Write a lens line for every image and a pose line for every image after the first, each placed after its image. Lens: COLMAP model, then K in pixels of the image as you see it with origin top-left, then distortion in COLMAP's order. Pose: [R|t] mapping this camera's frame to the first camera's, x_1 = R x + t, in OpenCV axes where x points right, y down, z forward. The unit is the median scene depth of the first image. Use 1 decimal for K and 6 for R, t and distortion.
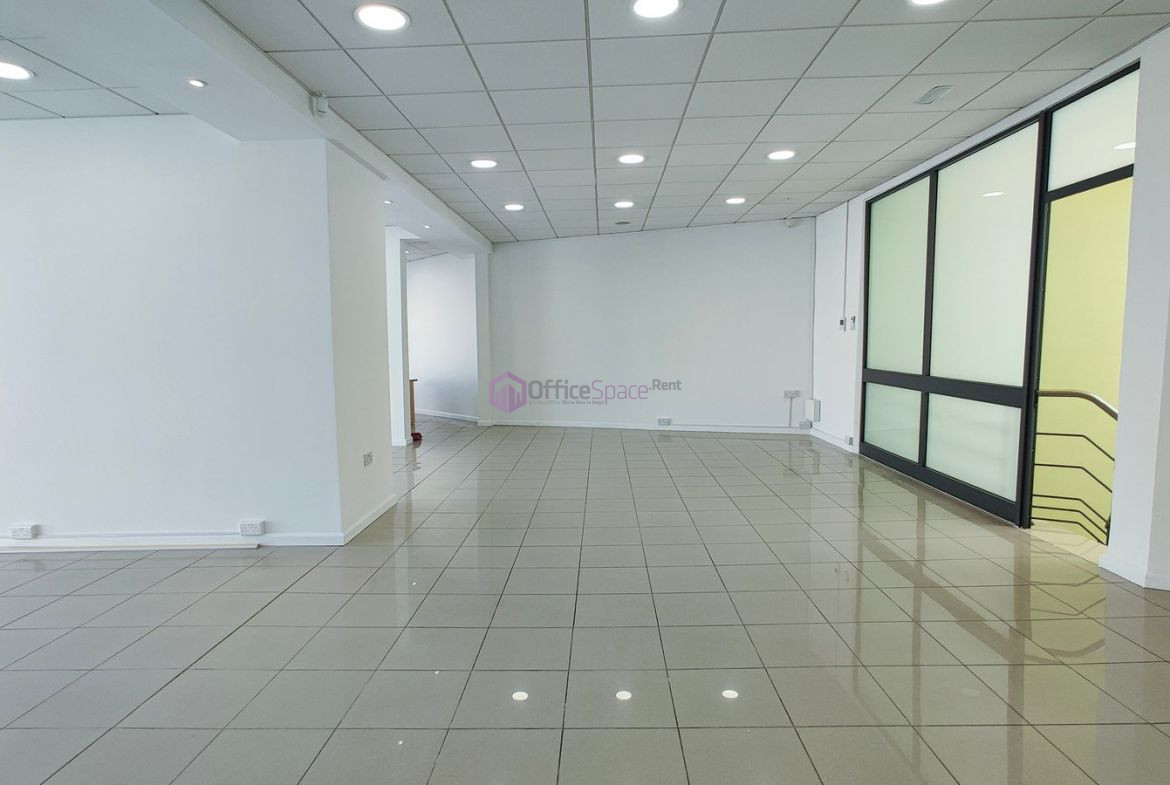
lens RADIAL K [[642.6, 0, 585.0], [0, 642.6, 392.5], [0, 0, 1]] dist [-0.024152, 0.035674]
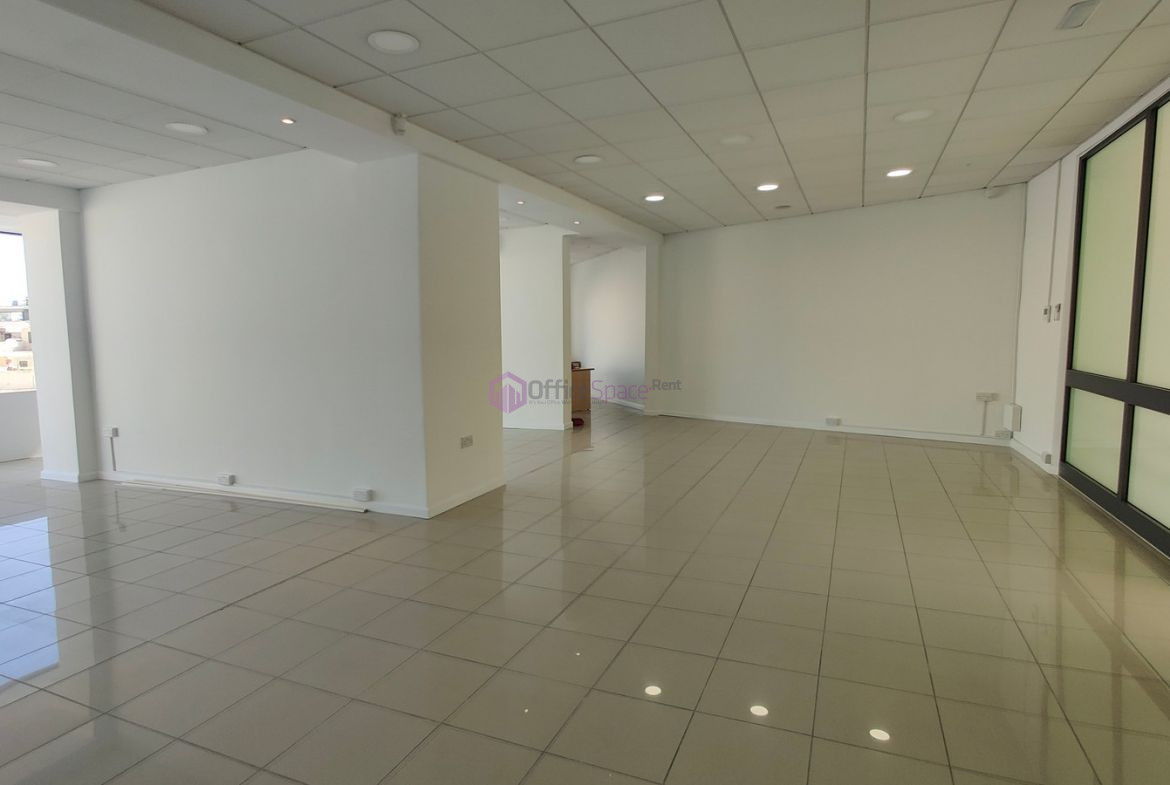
lens RADIAL K [[632.9, 0, 590.0], [0, 632.9, 391.8], [0, 0, 1]] dist [-0.026818, 0.034036]
pose [[0.929499, 0.038205, -0.366841, 0.174442], [-0.031182, 0.999200, 0.025054, -0.011302], [0.367505, -0.011849, 0.929946, 0.051210]]
